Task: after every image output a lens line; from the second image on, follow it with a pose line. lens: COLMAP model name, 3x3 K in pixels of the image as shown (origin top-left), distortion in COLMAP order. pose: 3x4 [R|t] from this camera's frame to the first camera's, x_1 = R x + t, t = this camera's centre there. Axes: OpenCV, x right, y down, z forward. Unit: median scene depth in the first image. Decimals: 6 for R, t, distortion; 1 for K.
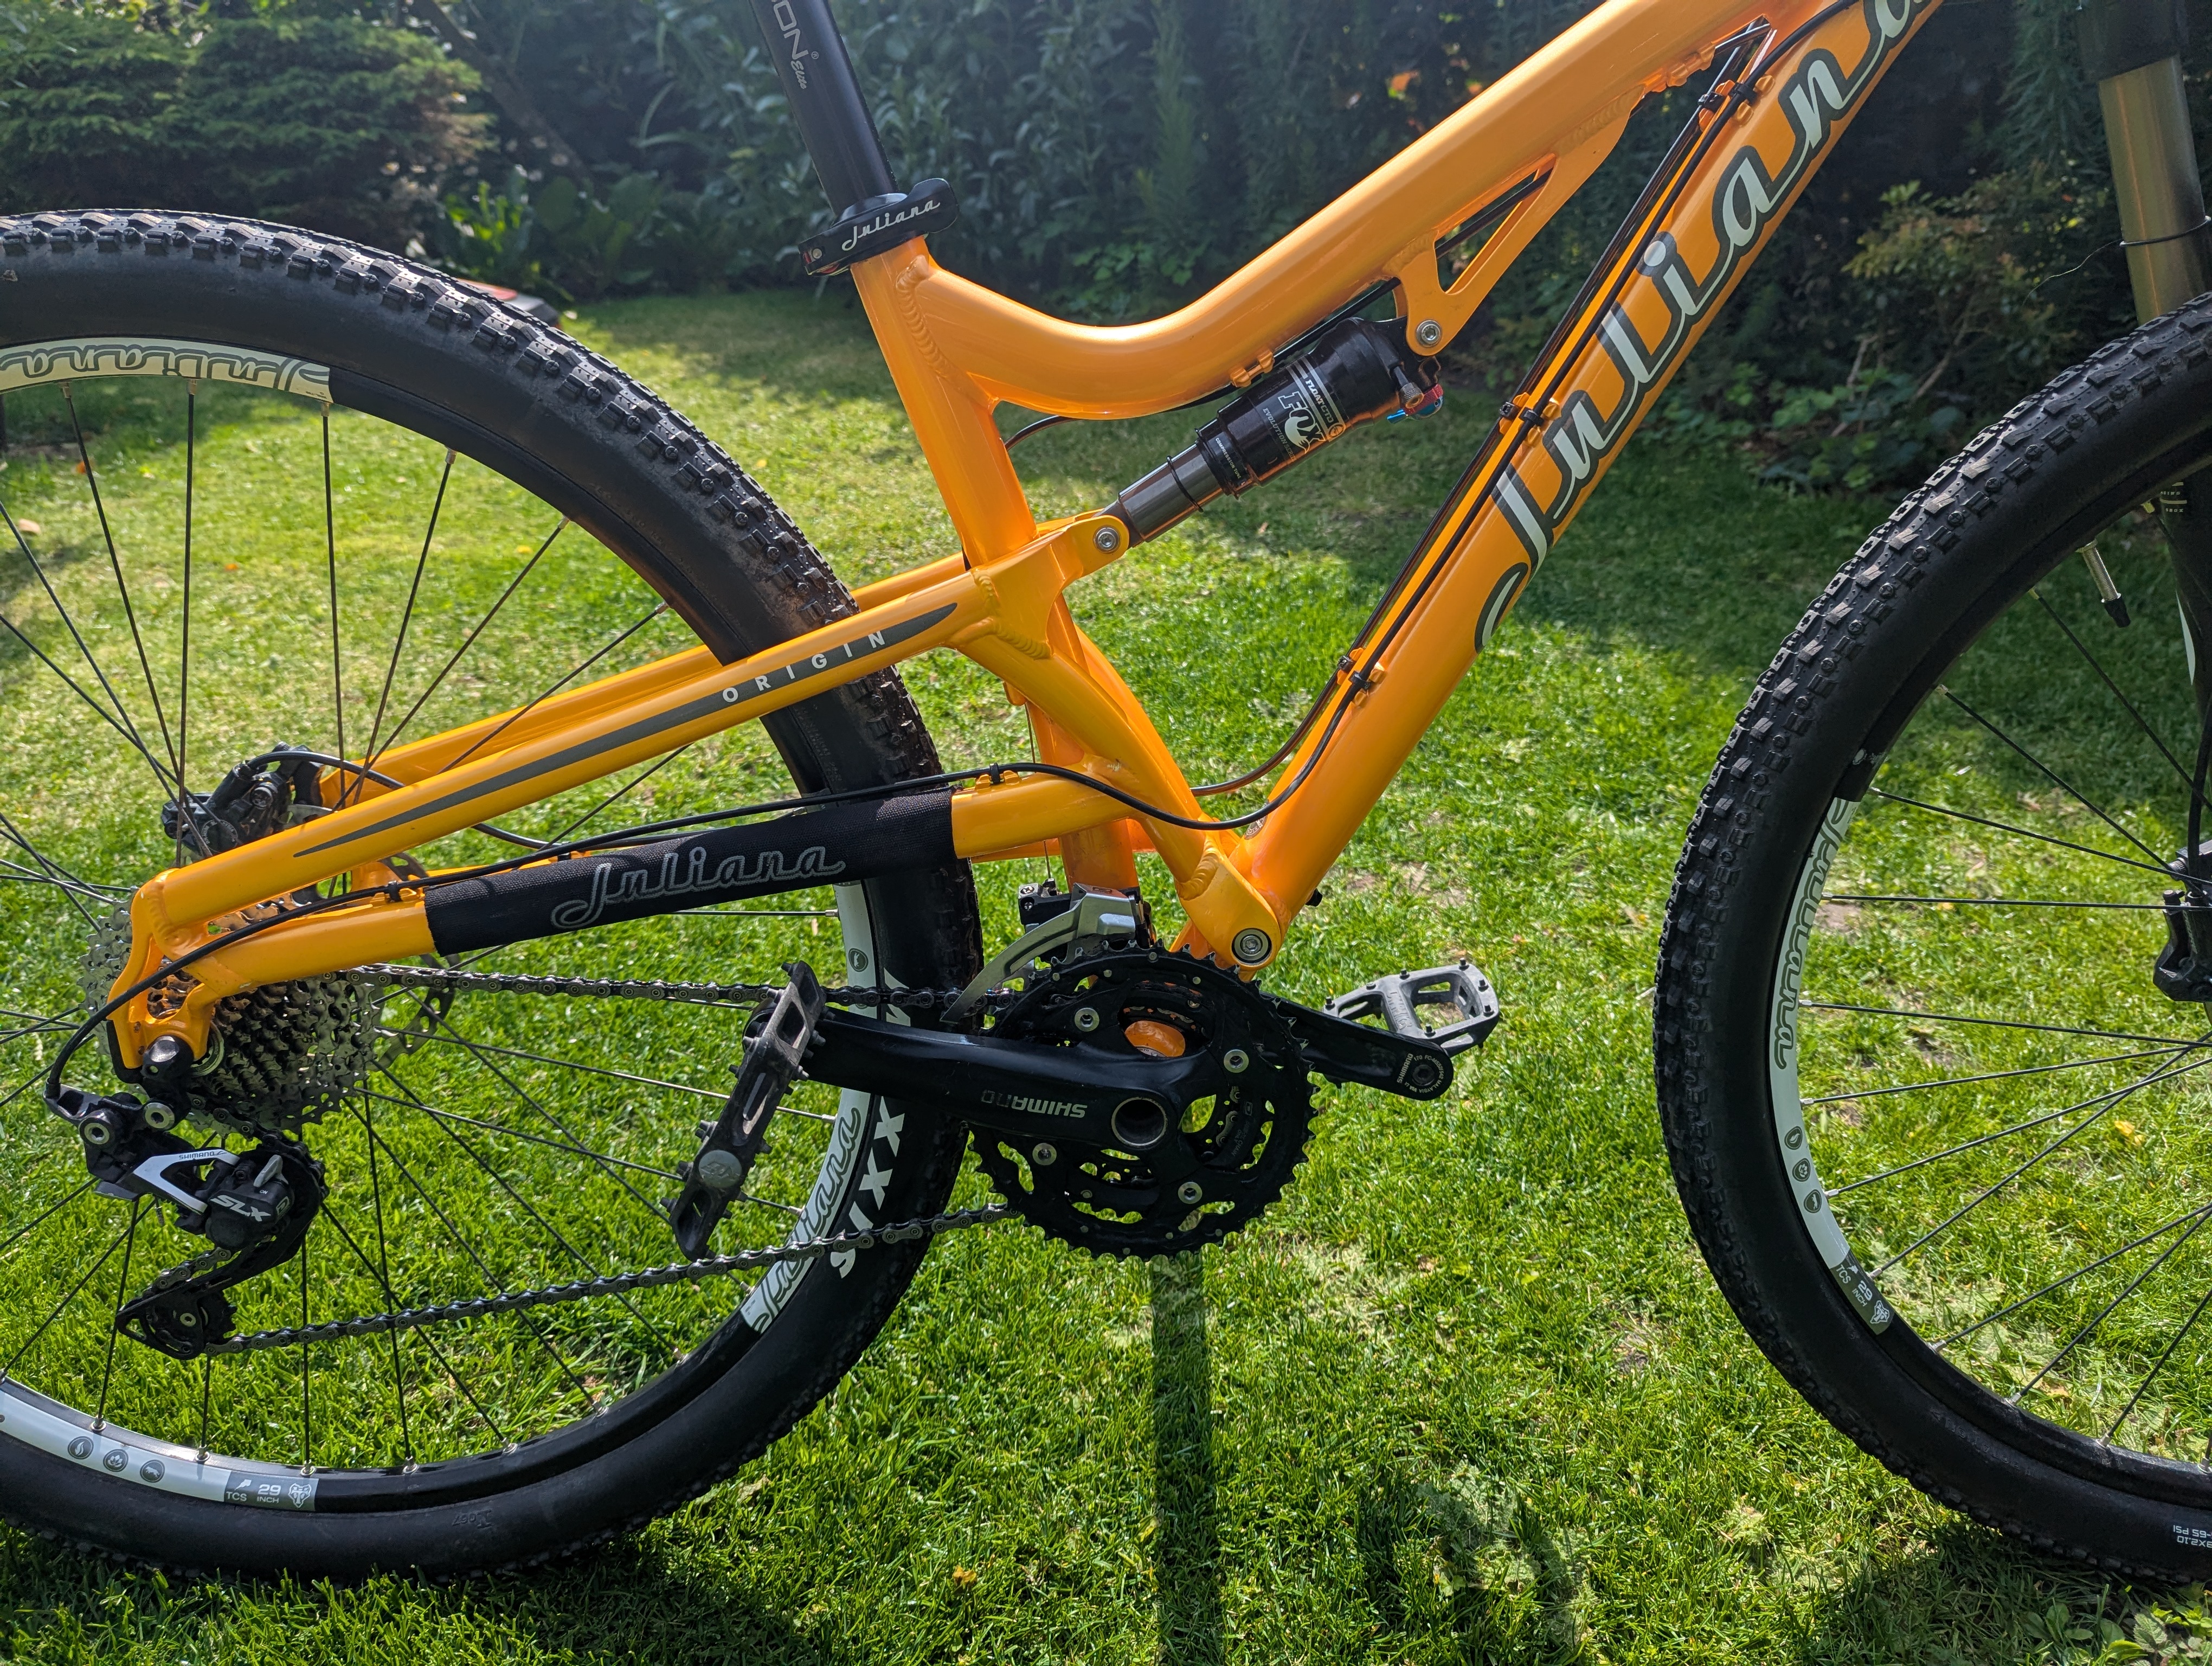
lens RADIAL K [[1554.8, 0, 1102.3], [0, 1554.8, 821.1], [0, 0, 1]] dist [0.056178, -0.049352]
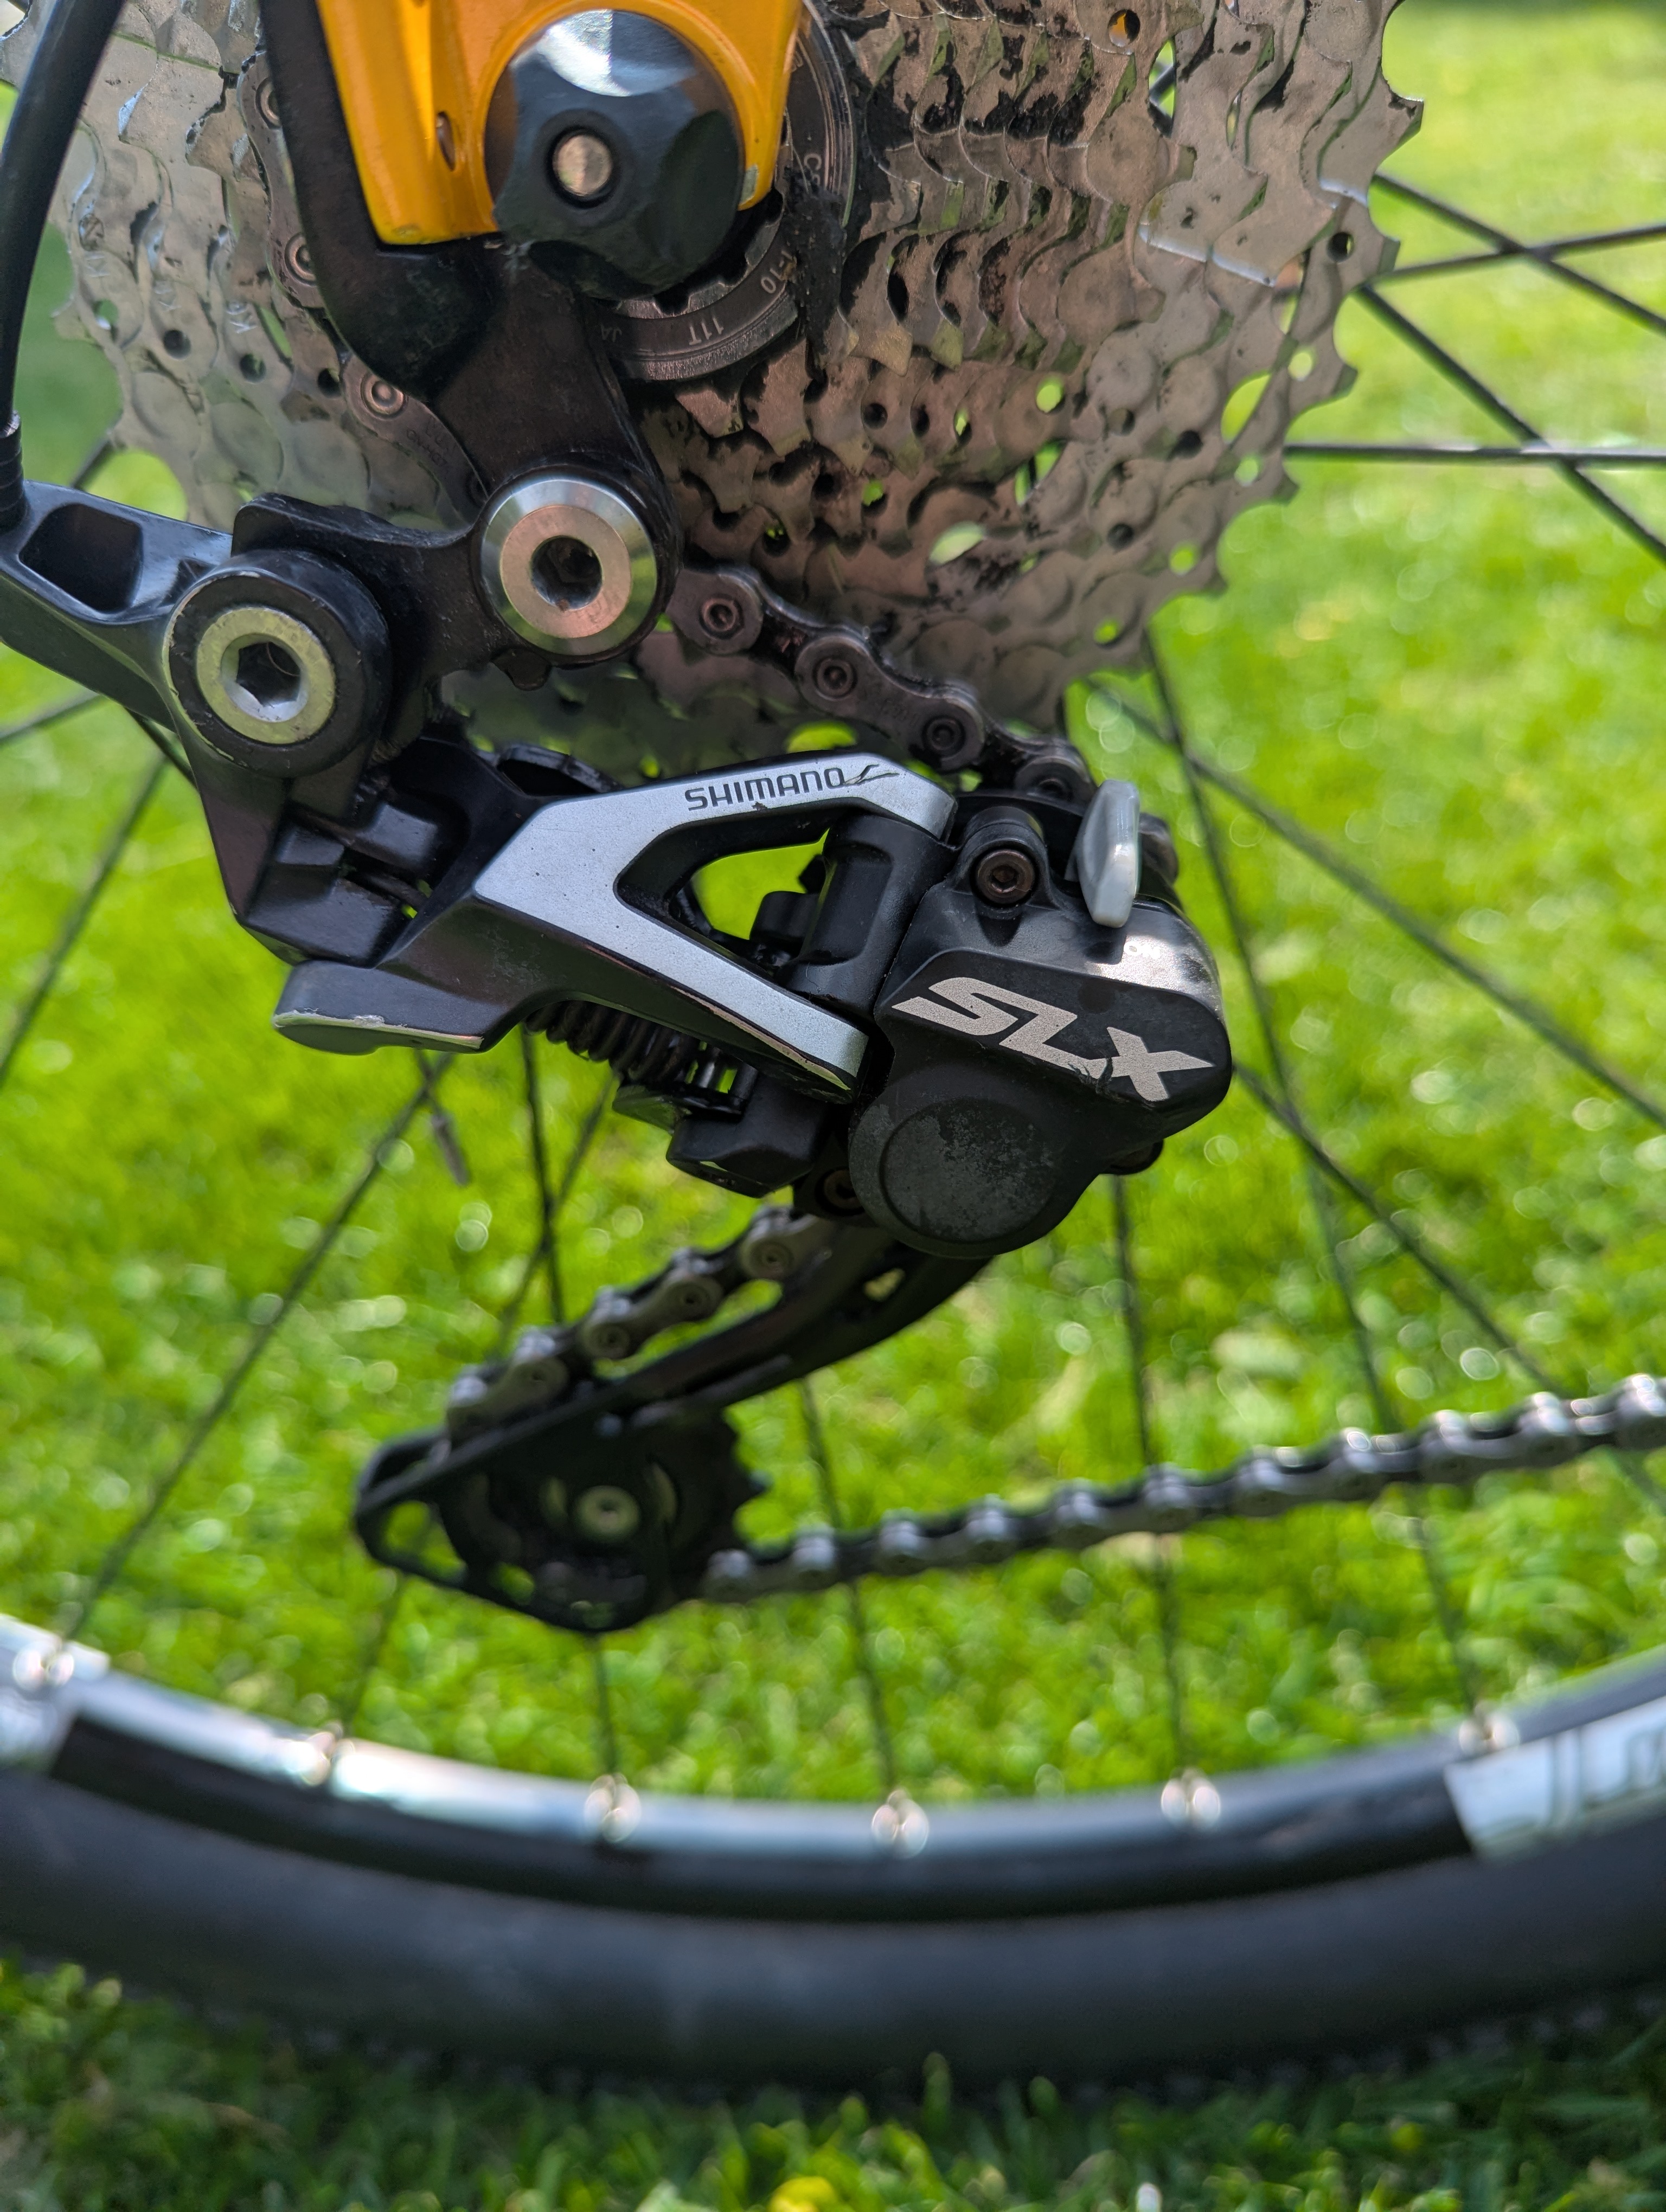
lens RADIAL K [[1578.2, 0, 833.0], [0, 1578.2, 1106.0], [0, 0, 1]] dist [0.021320, -0.002512]
pose [[0.993840, -0.055534, -0.095908, -0.517416], [0.072168, 0.981059, 0.179764, 0.203016], [0.084109, -0.185578, 0.979023, 0.758554]]
